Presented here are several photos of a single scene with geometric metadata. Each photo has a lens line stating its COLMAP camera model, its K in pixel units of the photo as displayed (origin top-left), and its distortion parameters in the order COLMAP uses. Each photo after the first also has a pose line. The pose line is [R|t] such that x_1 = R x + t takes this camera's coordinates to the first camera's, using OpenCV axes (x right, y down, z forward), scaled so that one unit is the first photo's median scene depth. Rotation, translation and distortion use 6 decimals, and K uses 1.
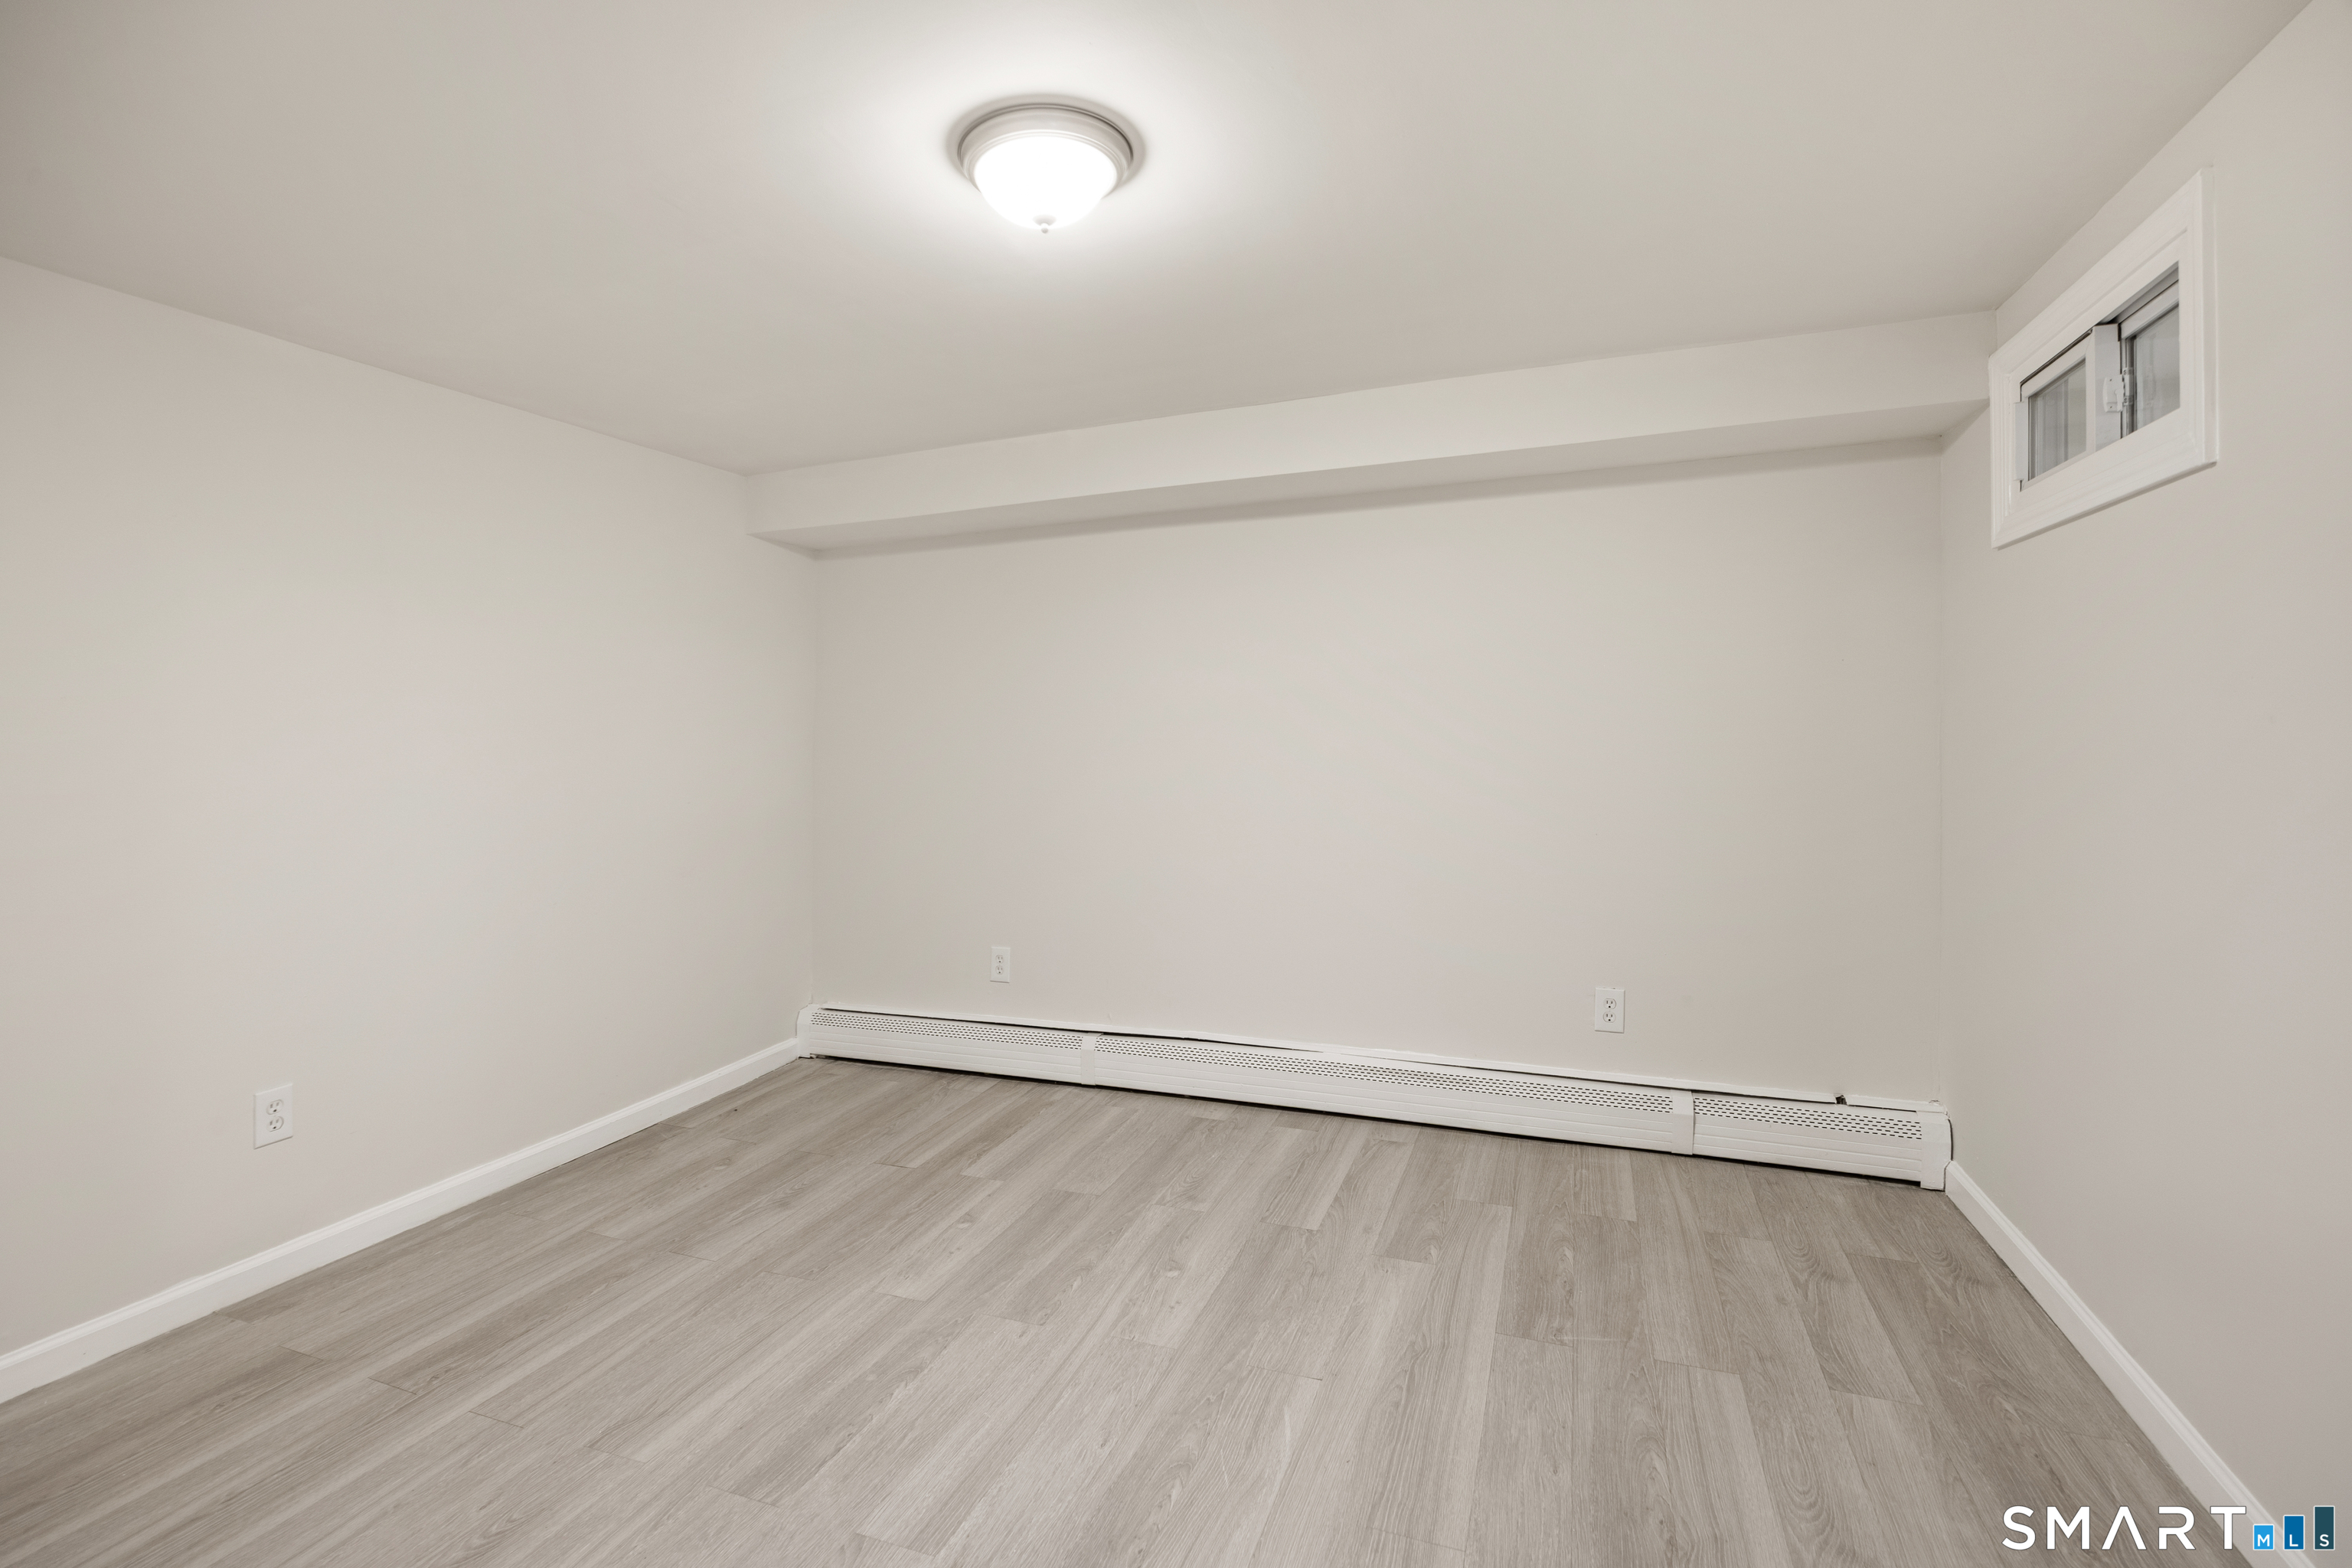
lens RADIAL K [[1025.5, 0, 1172.8], [0, 1025.5, 759.0], [0, 0, 1]] dist [-0.005938, -0.000623]
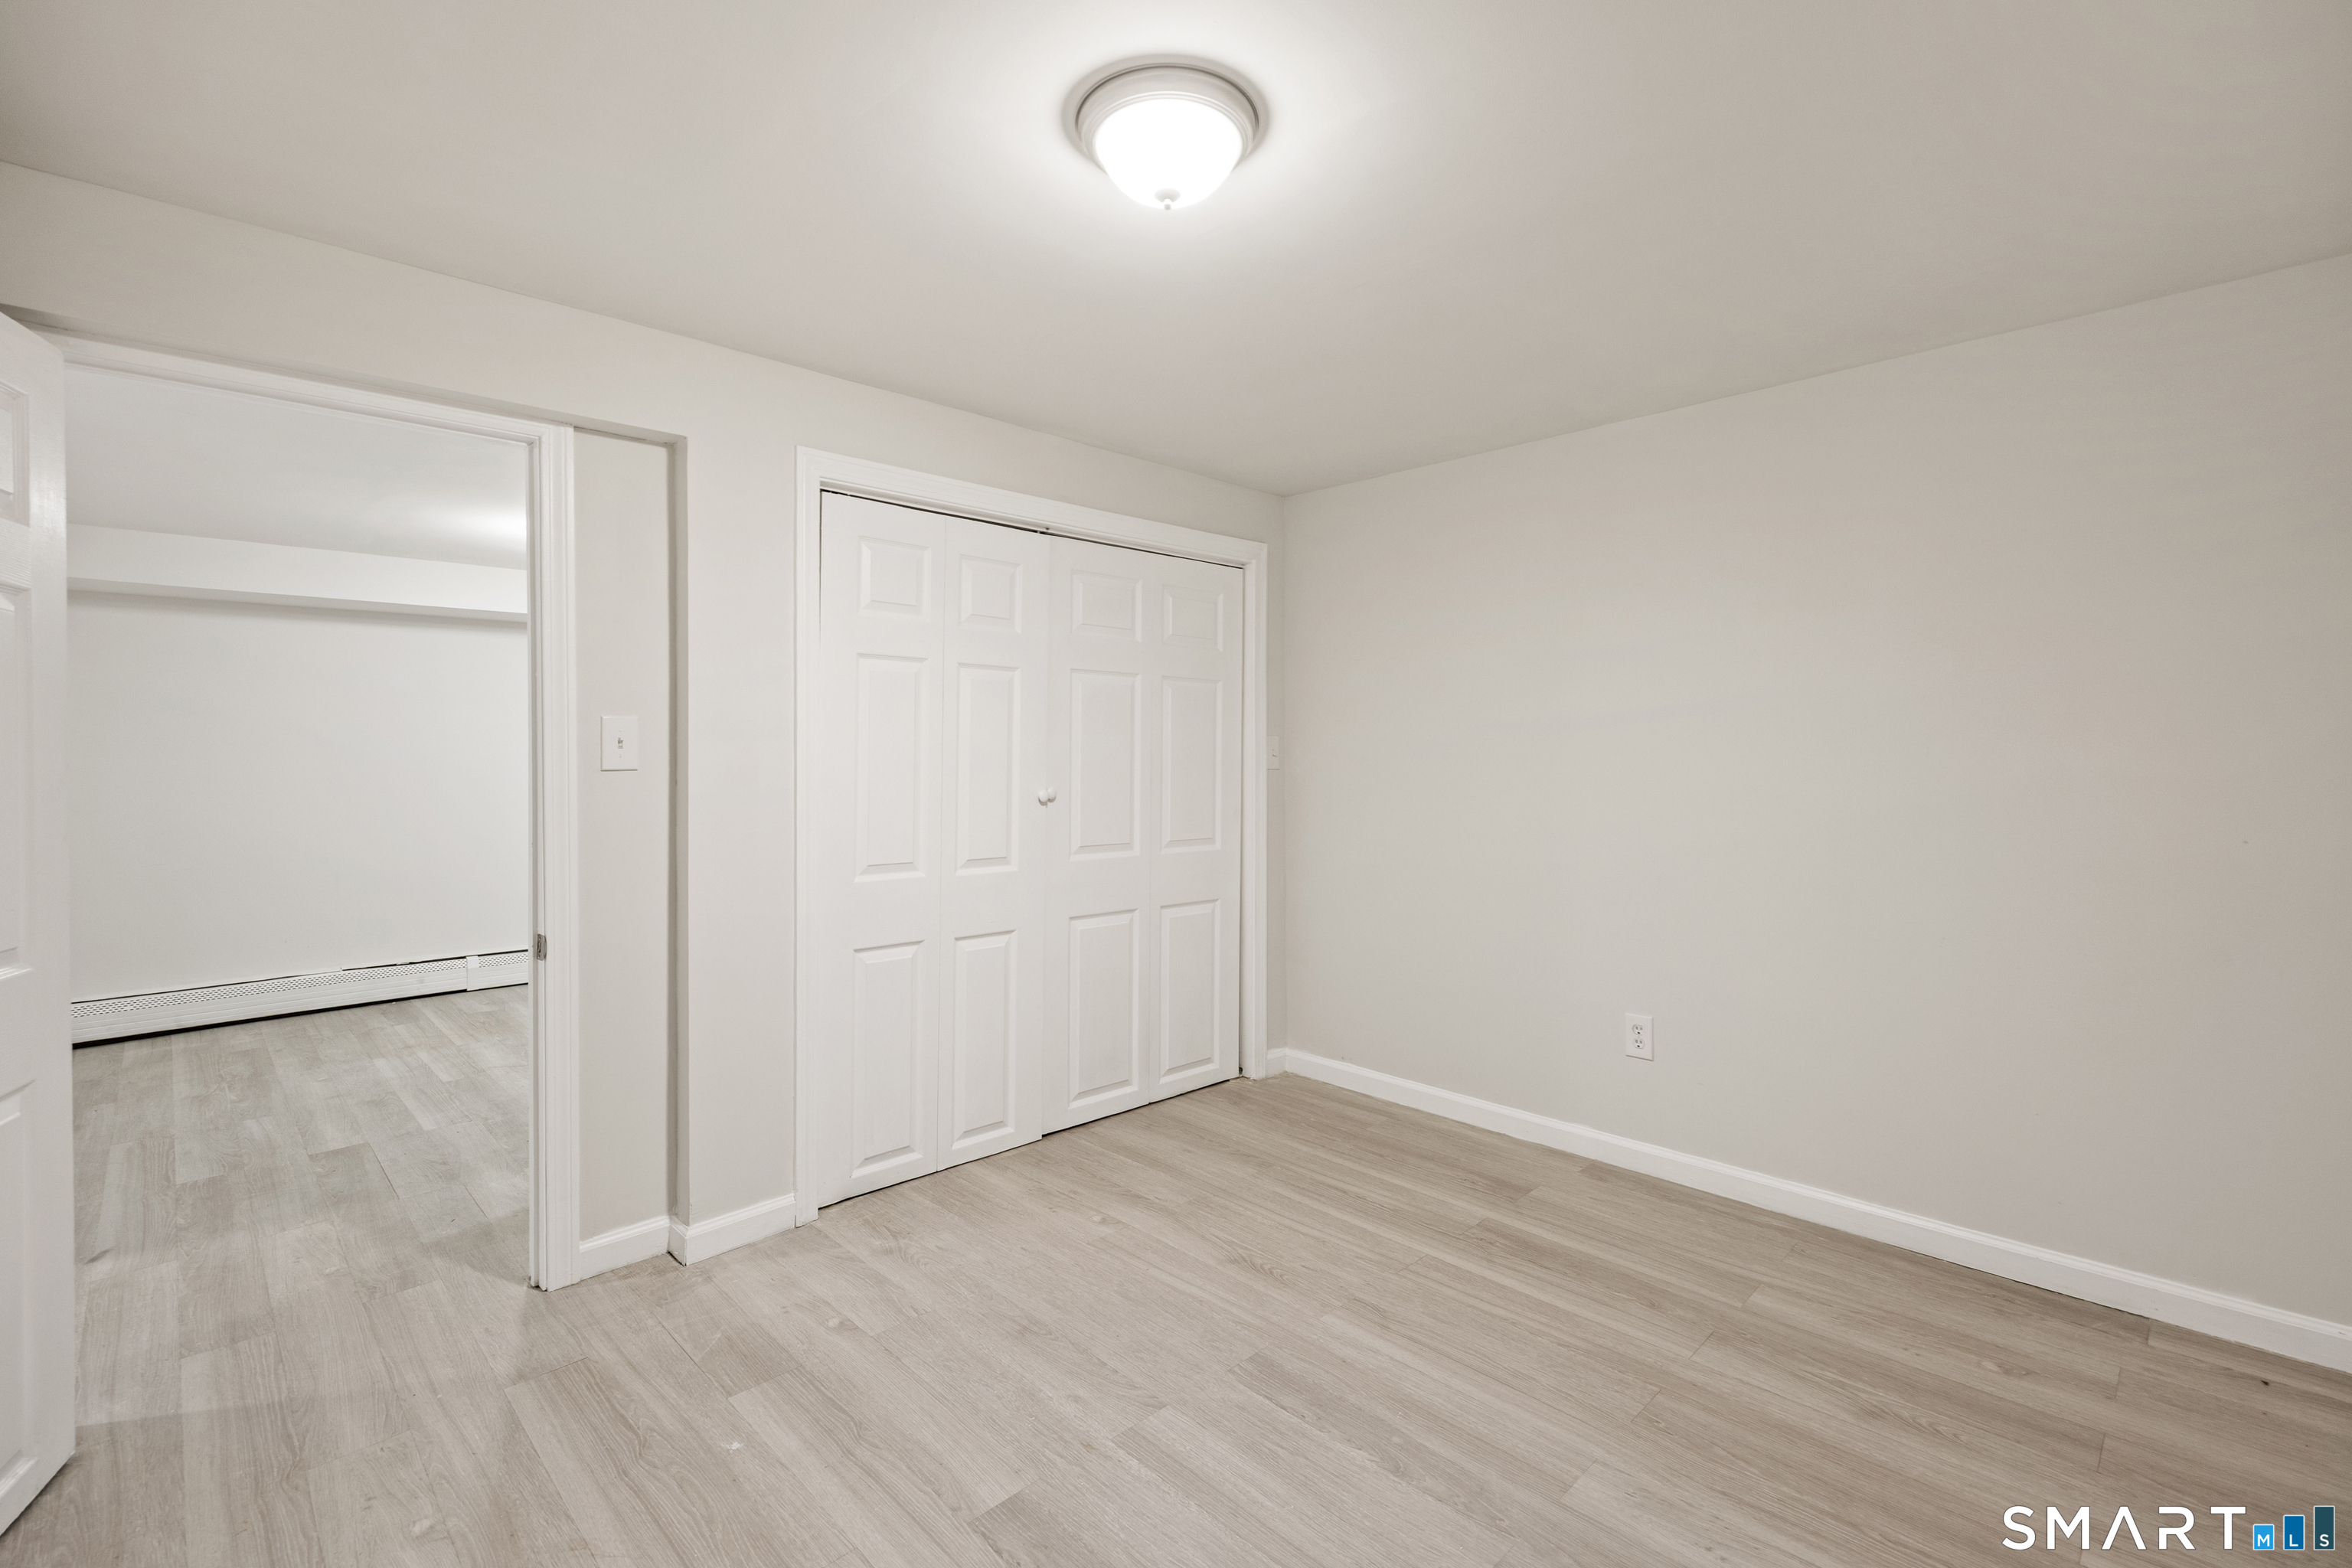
lens RADIAL K [[1025.5, 0, 1172.8], [0, 1025.5, 759.0], [0, 0, 1]] dist [-0.005938, -0.000623]
pose [[-0.393984, 0.028219, -0.918684, 0.510434], [-0.016764, 0.999142, 0.037879, -0.038761], [0.918964, 0.030325, -0.393173, 0.947869]]
